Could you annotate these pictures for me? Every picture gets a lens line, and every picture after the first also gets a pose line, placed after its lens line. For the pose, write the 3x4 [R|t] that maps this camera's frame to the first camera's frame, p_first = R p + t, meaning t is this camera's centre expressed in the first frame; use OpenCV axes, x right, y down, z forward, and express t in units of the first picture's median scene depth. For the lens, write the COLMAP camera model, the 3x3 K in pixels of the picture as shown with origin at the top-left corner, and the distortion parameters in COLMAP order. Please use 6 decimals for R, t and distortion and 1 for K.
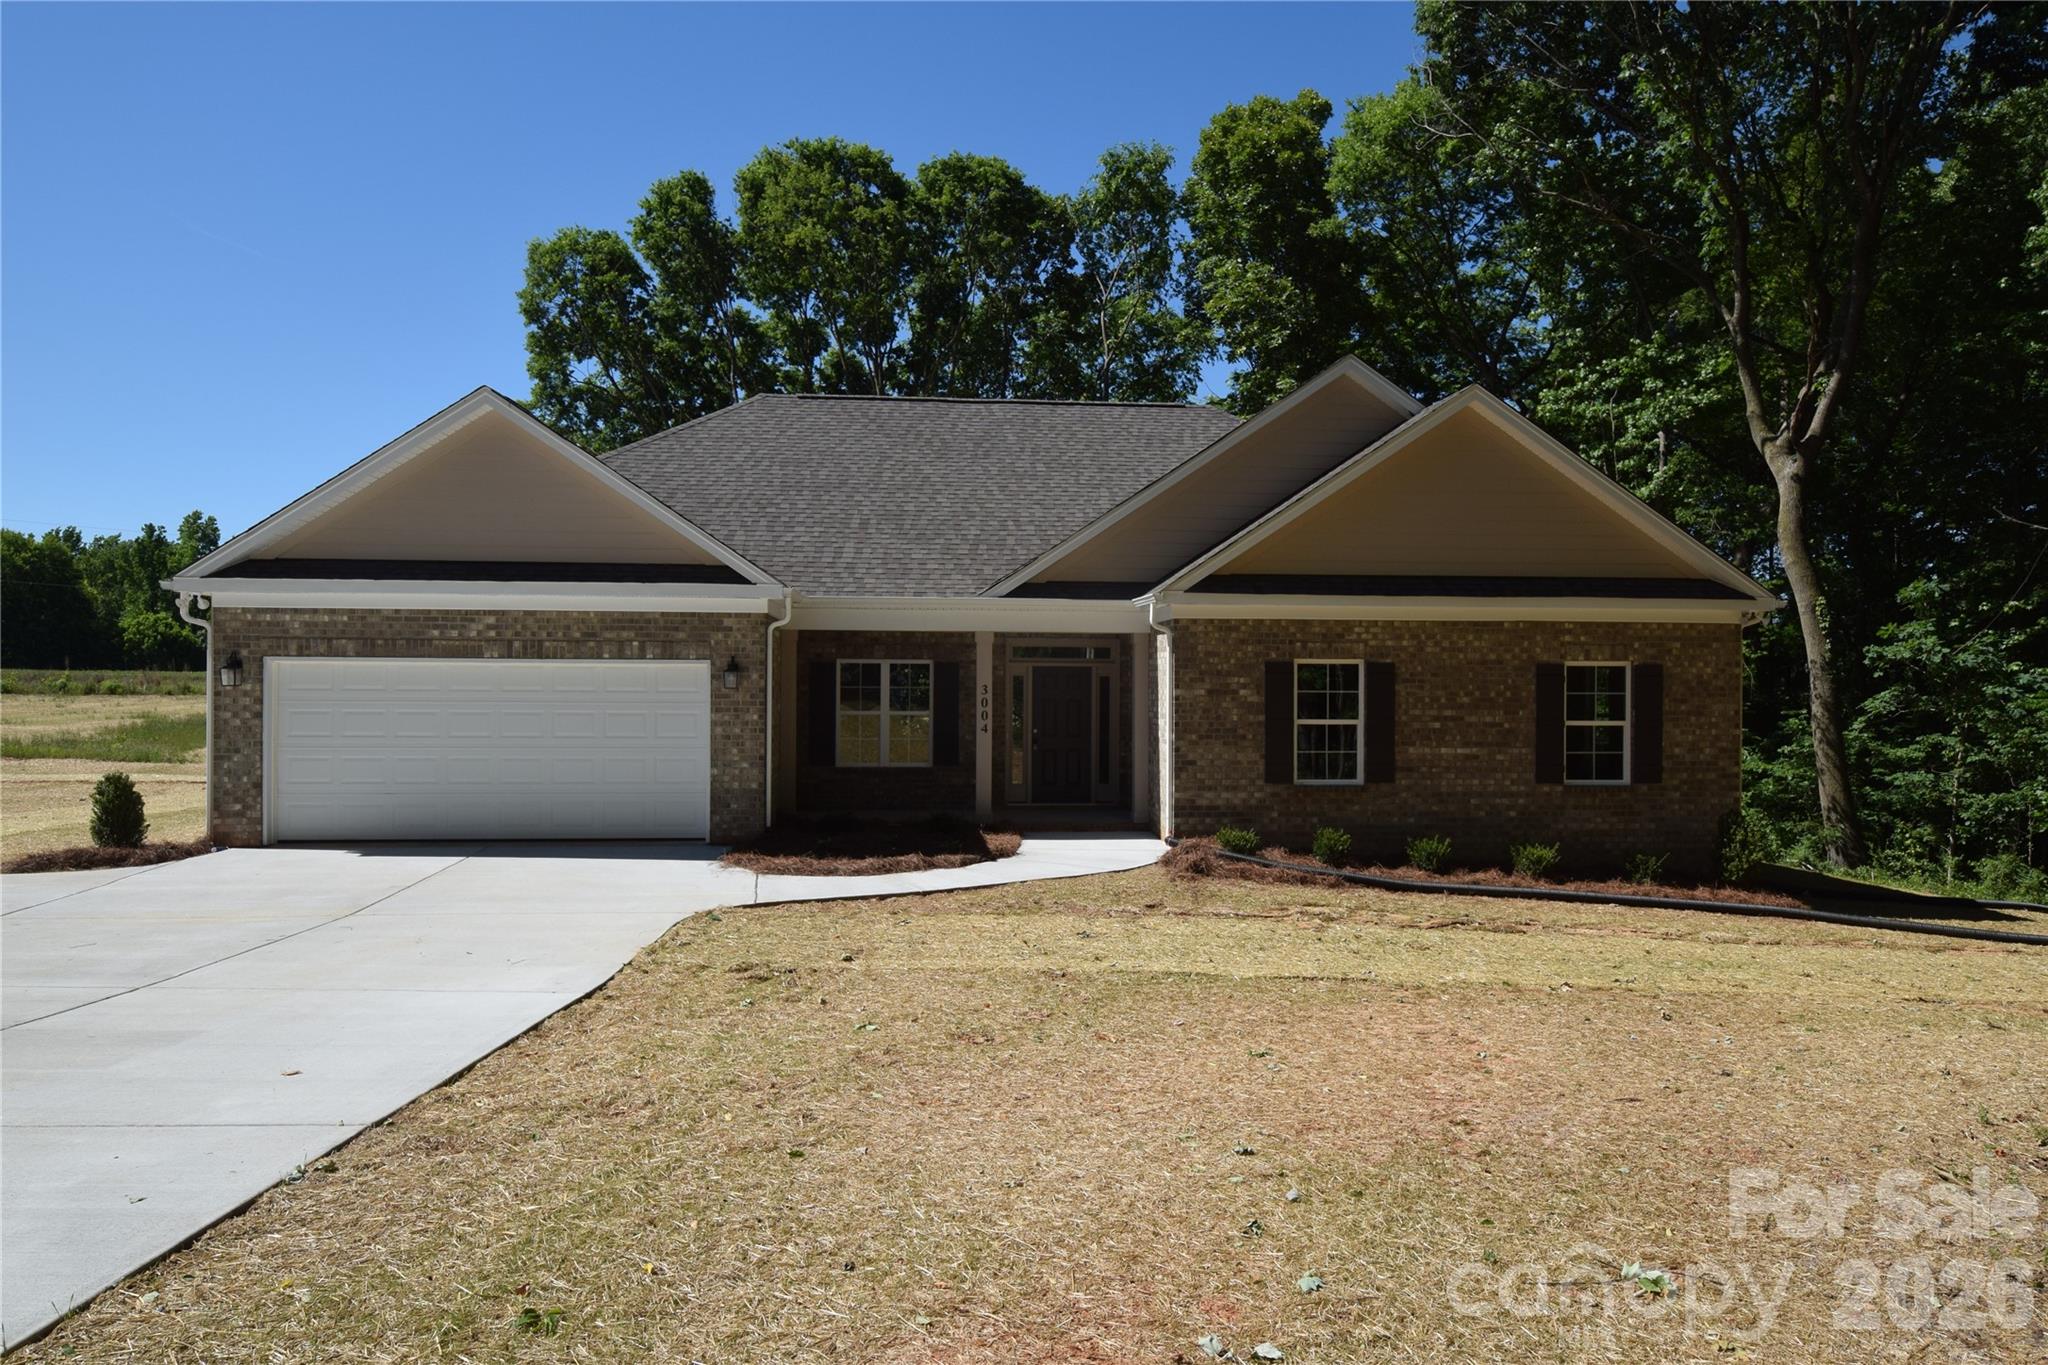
lens RADIAL K [[1345.5, 0, 1024.0], [0, 1345.5, 682.5], [0, 0, 1]] dist [0.053942, -0.000010]
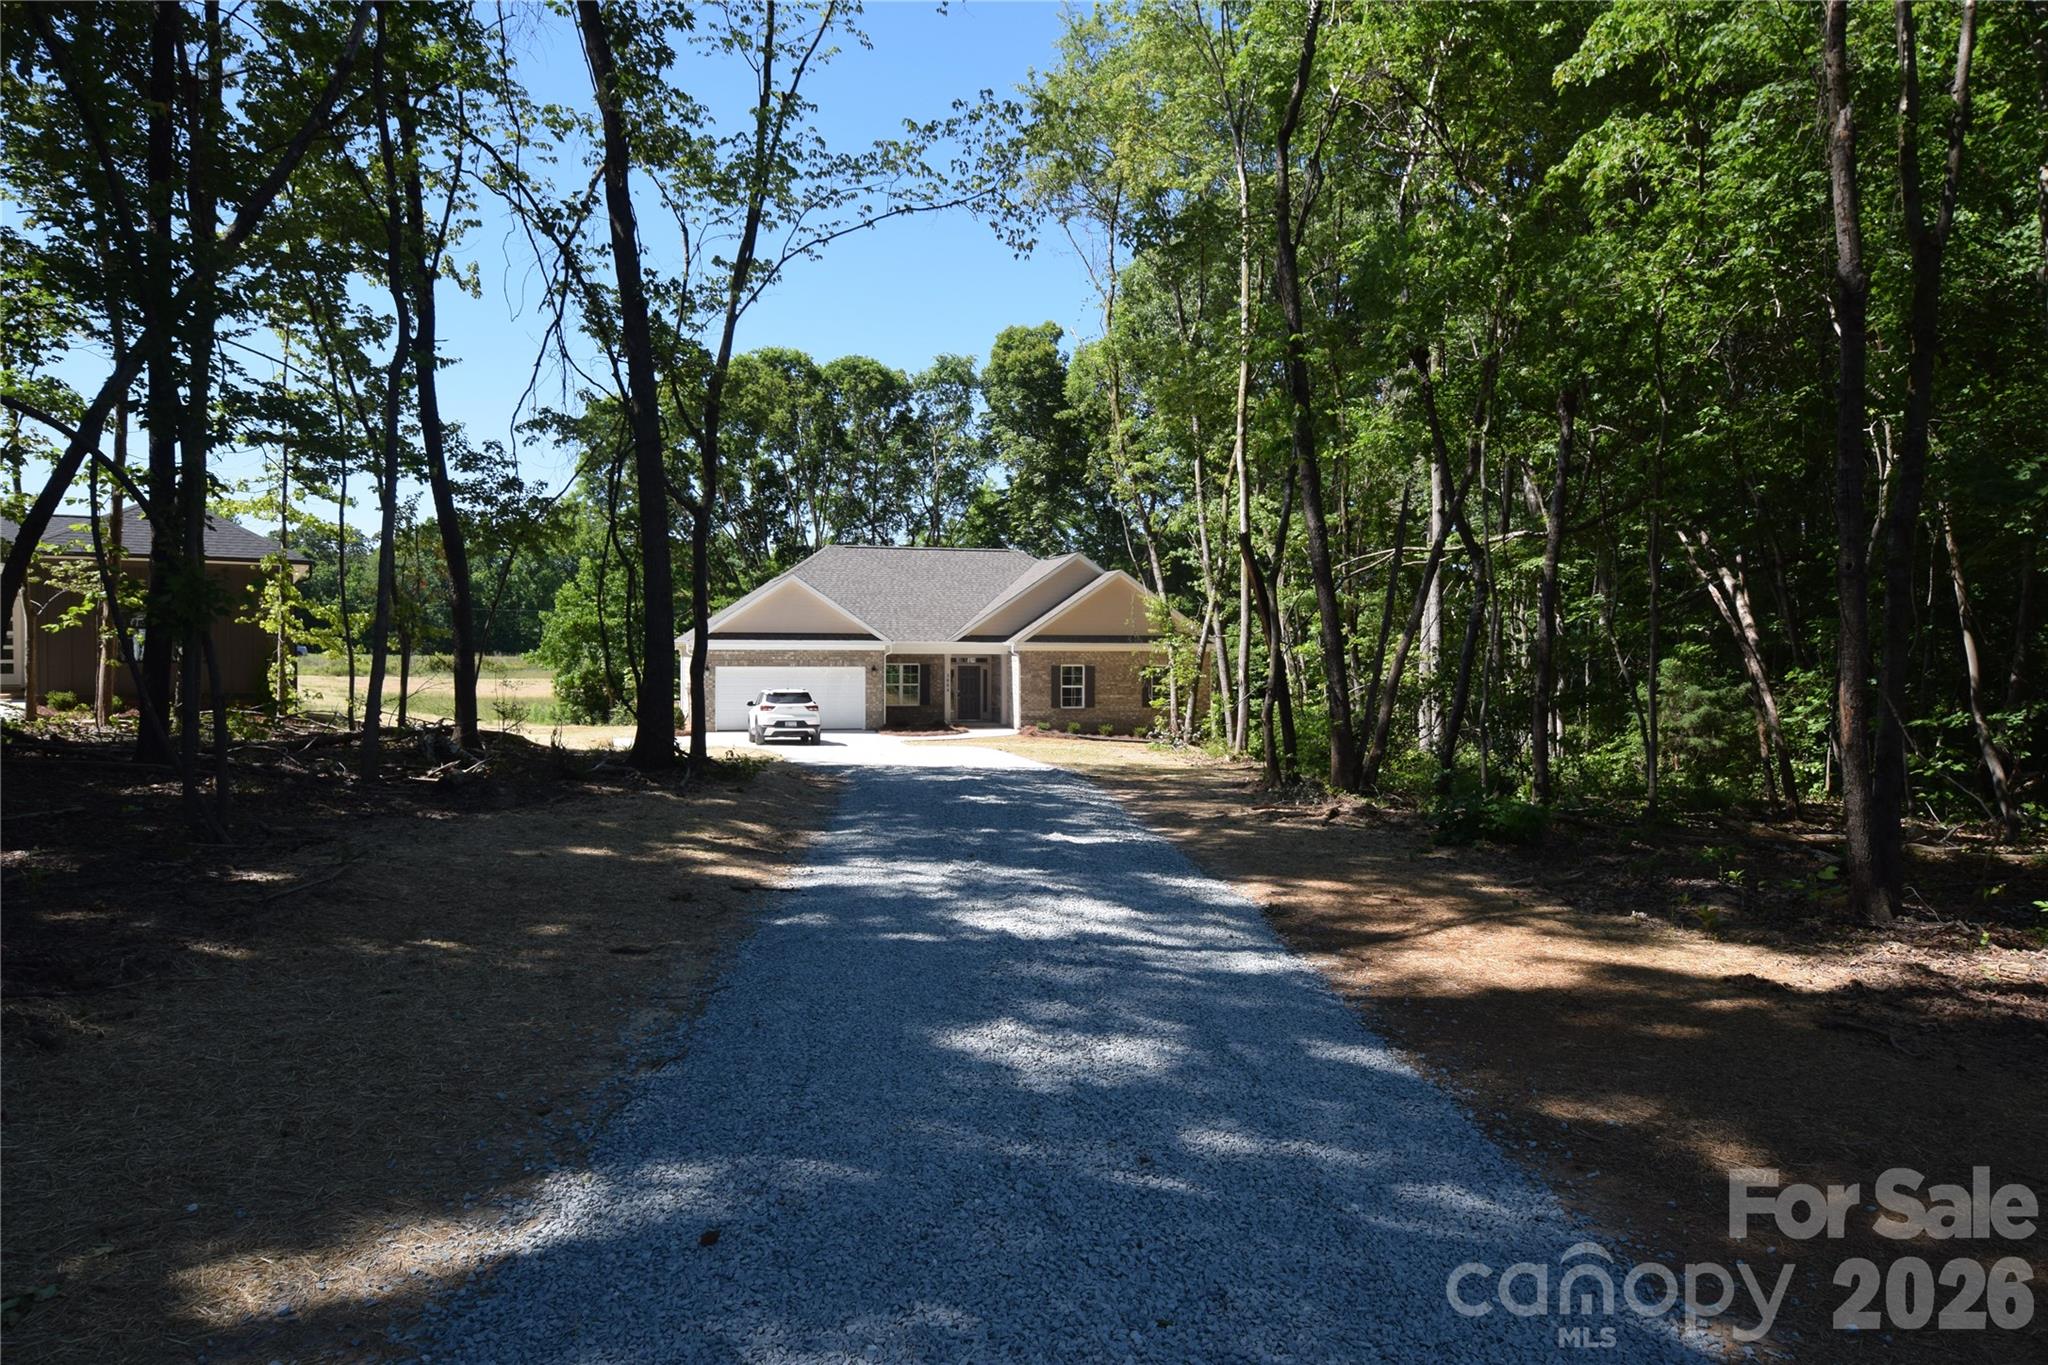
lens RADIAL K [[1345.5, 0, 1024.0], [0, 1345.5, 682.5], [0, 0, 1]] dist [0.053942, -0.000010]
pose [[0.980312, -0.007877, 0.197297, -0.391788], [0.004177, 0.999808, 0.019161, -0.030692], [-0.197410, -0.017960, 0.980156, -1.587807]]
